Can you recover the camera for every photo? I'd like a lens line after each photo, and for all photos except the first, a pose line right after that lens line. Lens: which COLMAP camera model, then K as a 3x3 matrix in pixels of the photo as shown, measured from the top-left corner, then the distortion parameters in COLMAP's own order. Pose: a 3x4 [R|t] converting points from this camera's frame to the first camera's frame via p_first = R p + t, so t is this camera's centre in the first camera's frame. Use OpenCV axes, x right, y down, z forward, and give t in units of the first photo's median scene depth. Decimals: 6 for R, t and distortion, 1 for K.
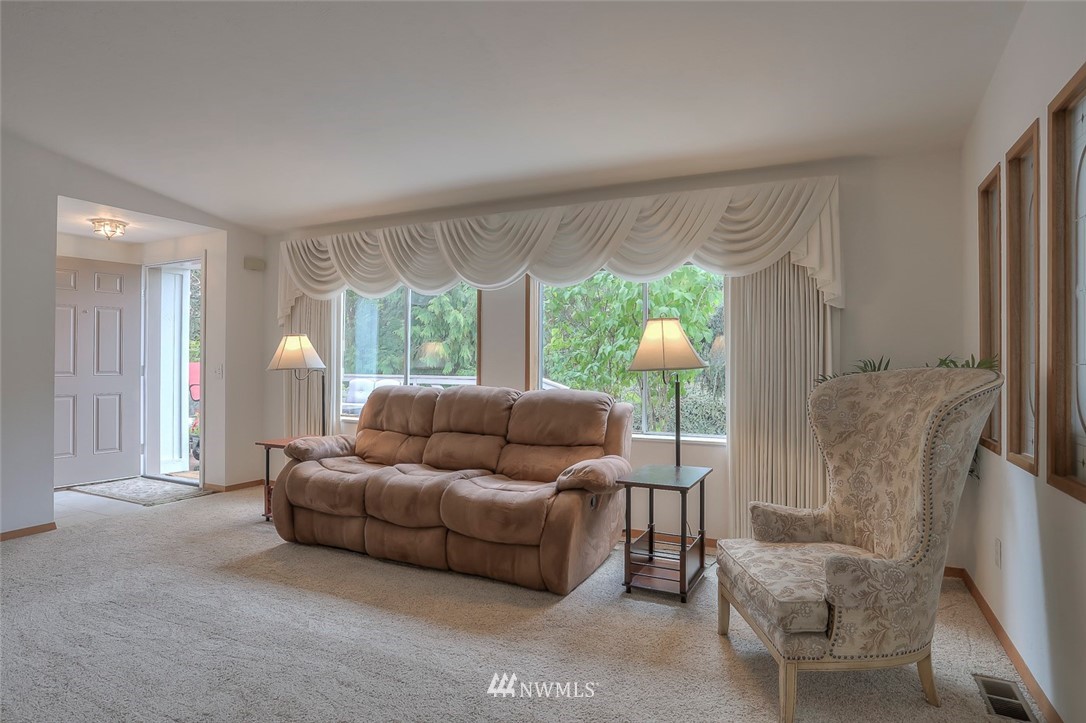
lens RADIAL K [[600.6, 0, 551.8], [0, 600.6, 355.3], [0, 0, 1]] dist [-0.053701, 0.014162]
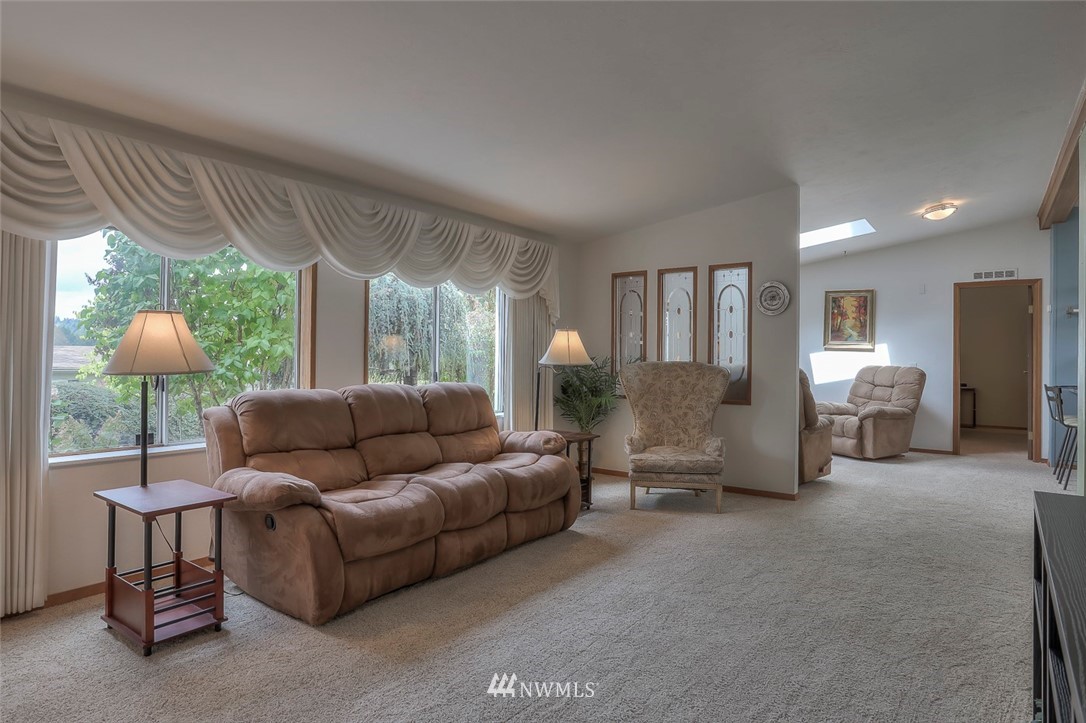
lens RADIAL K [[600.6, 0, 550.8], [0, 600.6, 365.1], [0, 0, 1]] dist [-0.053701, 0.014162]
pose [[0.189303, -0.007073, 0.981893, -0.891556], [-0.007038, 0.999939, 0.008560, 0.009850], [-0.981893, -0.008531, 0.189242, 0.522406]]
